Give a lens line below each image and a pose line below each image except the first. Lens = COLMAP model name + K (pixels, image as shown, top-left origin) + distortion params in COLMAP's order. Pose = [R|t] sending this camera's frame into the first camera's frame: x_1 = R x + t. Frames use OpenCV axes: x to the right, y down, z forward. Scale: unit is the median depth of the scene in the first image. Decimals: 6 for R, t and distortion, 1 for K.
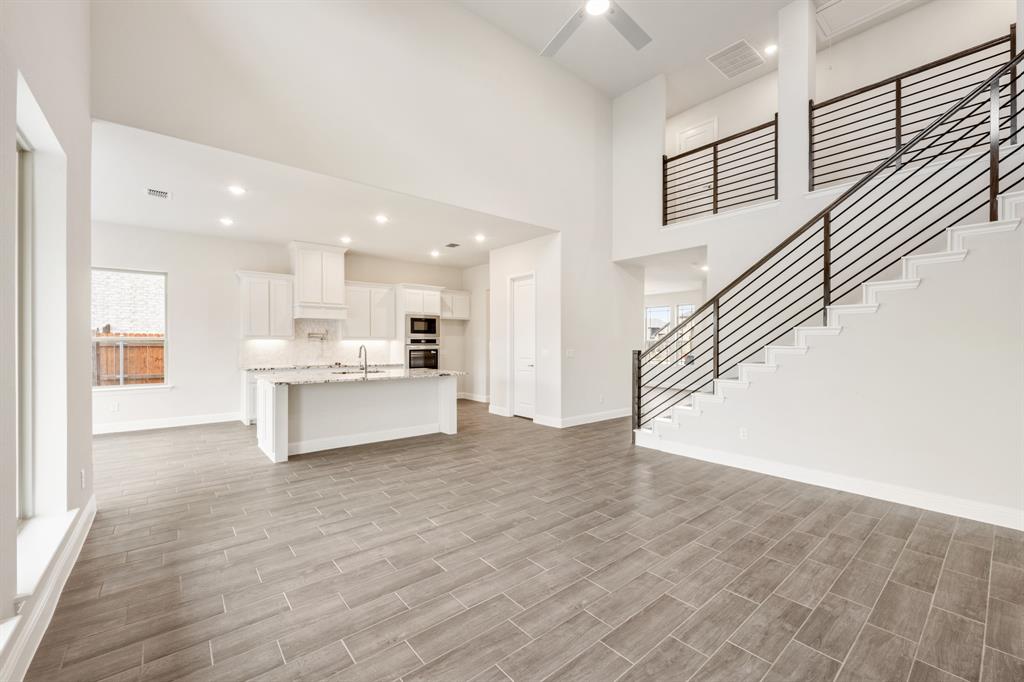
lens RADIAL K [[416.9, 0, 512.0], [0, 416.9, 341.0], [0, 0, 1]] dist [-0.002860, -0.000218]
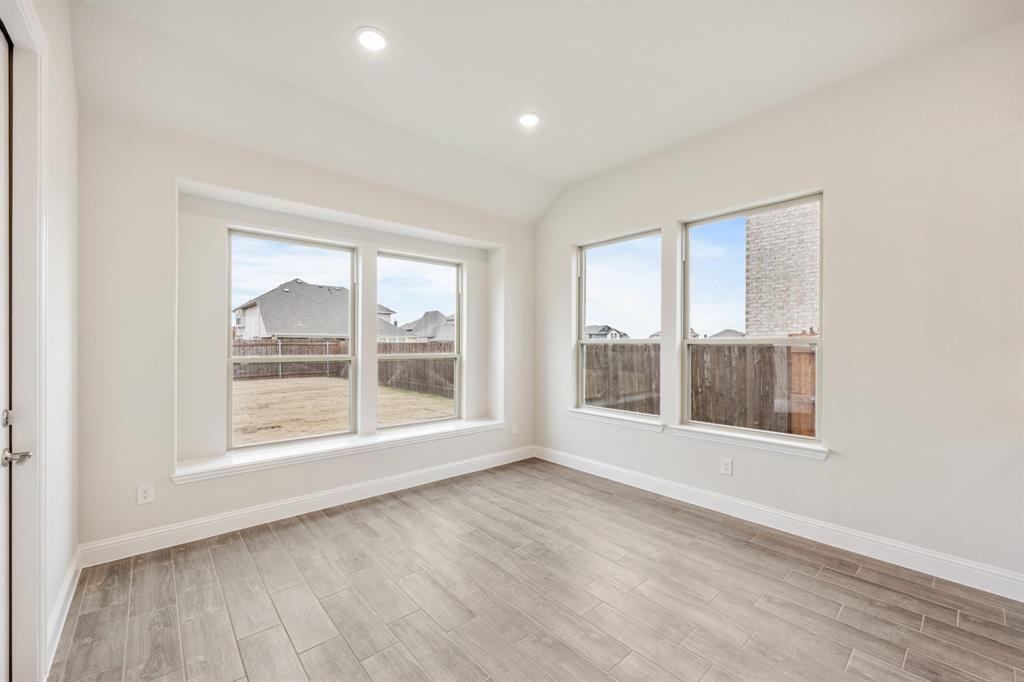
lens RADIAL K [[416.9, 0, 512.0], [0, 416.9, 341.0], [0, 0, 1]] dist [-0.002860, -0.000218]
pose [[0.024186, -0.009909, -0.999658, -0.324717], [-0.002055, 0.999948, -0.009961, 0.000710], [0.999705, 0.002295, 0.024164, 0.553552]]
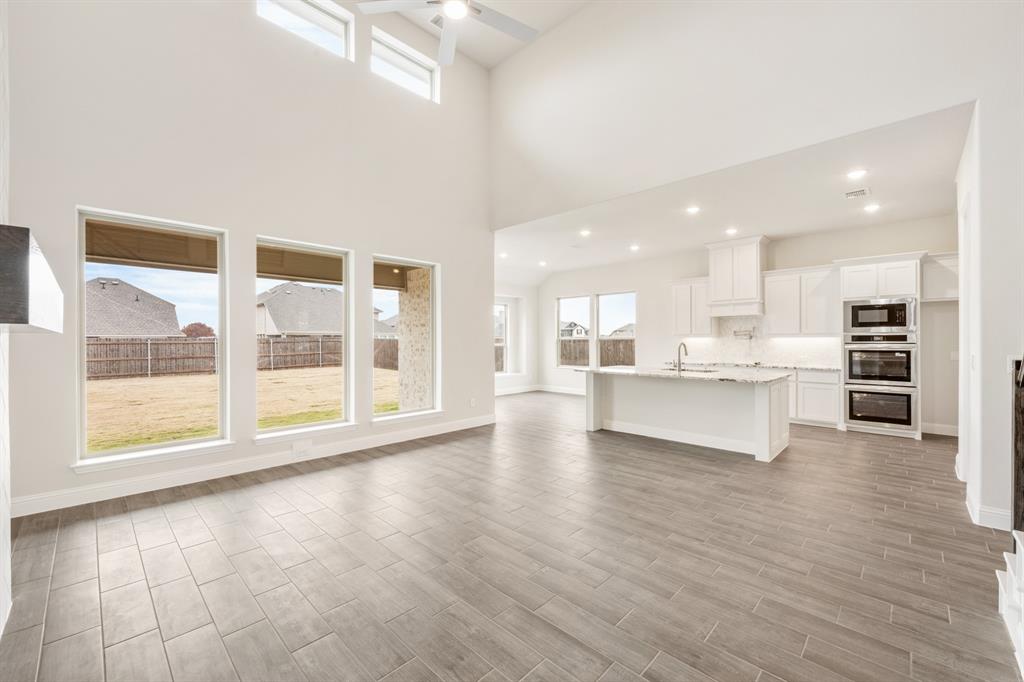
lens RADIAL K [[416.9, 0, 512.0], [0, 416.9, 341.0], [0, 0, 1]] dist [-0.002860, -0.000218]
pose [[0.100958, -0.000022, -0.994891, 0.441555], [0.003699, 0.999993, 0.000353, 0.002949], [0.994884, -0.003715, 0.100958, 0.373426]]
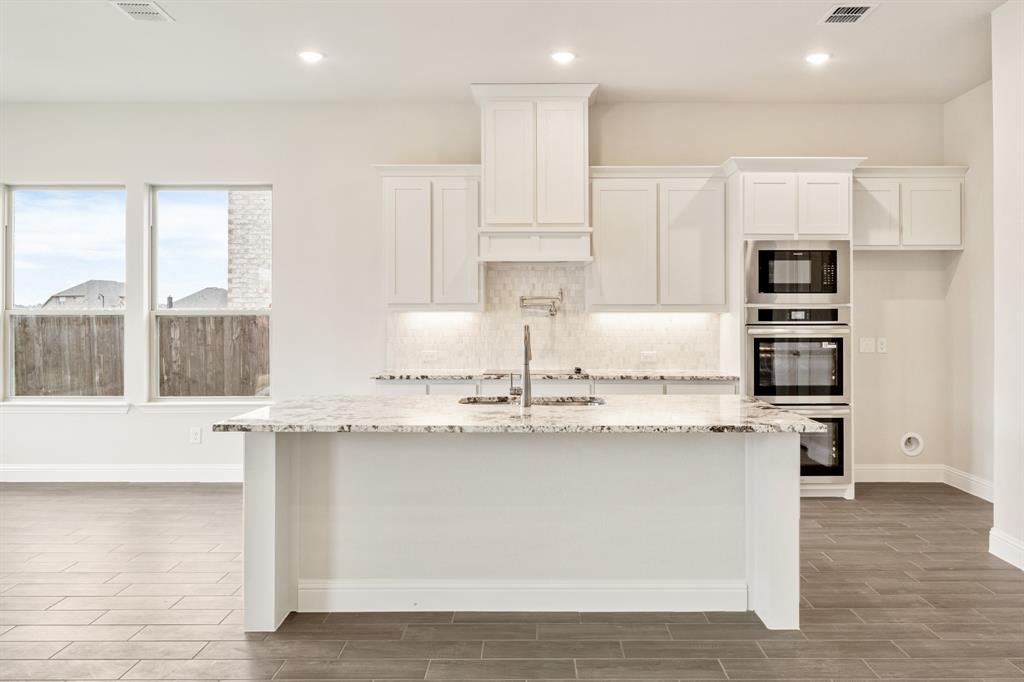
lens RADIAL K [[834.8, 0, 545.7], [0, 834.8, 323.0], [0, 0, 1]] dist [-0.005278, -0.001187]
pose [[0.772635, 0.002502, -0.634845, 0.079968], [0.003104, 0.999965, 0.007718, 0.001629], [0.634843, -0.007934, 0.772601, 0.347787]]
